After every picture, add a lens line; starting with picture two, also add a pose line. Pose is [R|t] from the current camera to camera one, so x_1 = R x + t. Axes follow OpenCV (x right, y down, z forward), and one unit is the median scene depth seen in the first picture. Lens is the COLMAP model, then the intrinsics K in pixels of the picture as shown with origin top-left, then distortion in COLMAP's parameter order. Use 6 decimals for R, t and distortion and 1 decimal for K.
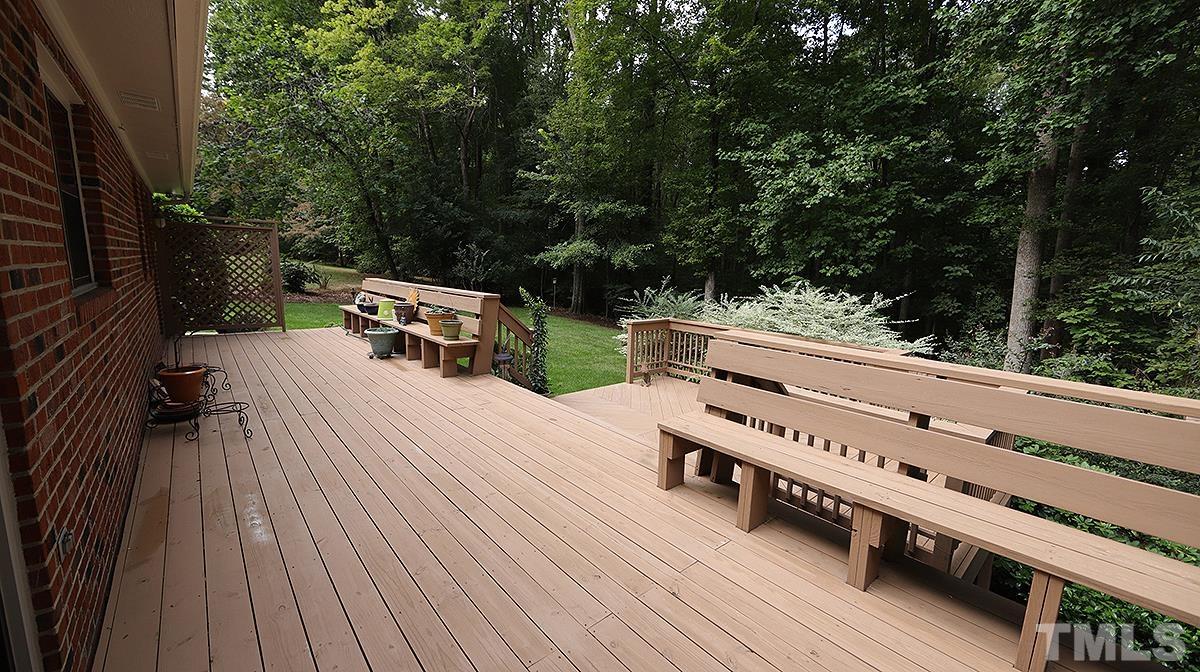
lens RADIAL K [[470.4, 0, 602.5], [0, 470.4, 341.5], [0, 0, 1]] dist [0.003194, 0.000330]
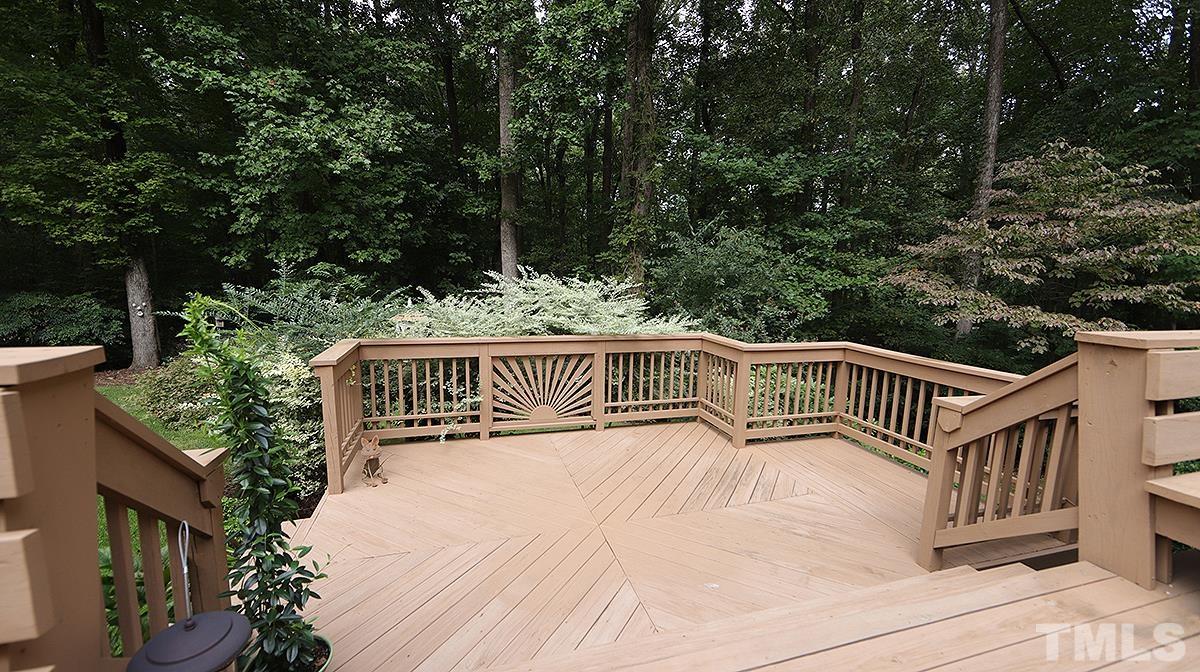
lens RADIAL K [[470.4, 0, 602.5], [0, 470.4, 341.5], [0, 0, 1]] dist [0.003194, 0.000330]
pose [[0.414982, -0.156473, 0.896273, -0.109139], [0.135616, 0.984733, 0.109125, -0.034263], [-0.899665, 0.076264, 0.429867, 0.266926]]
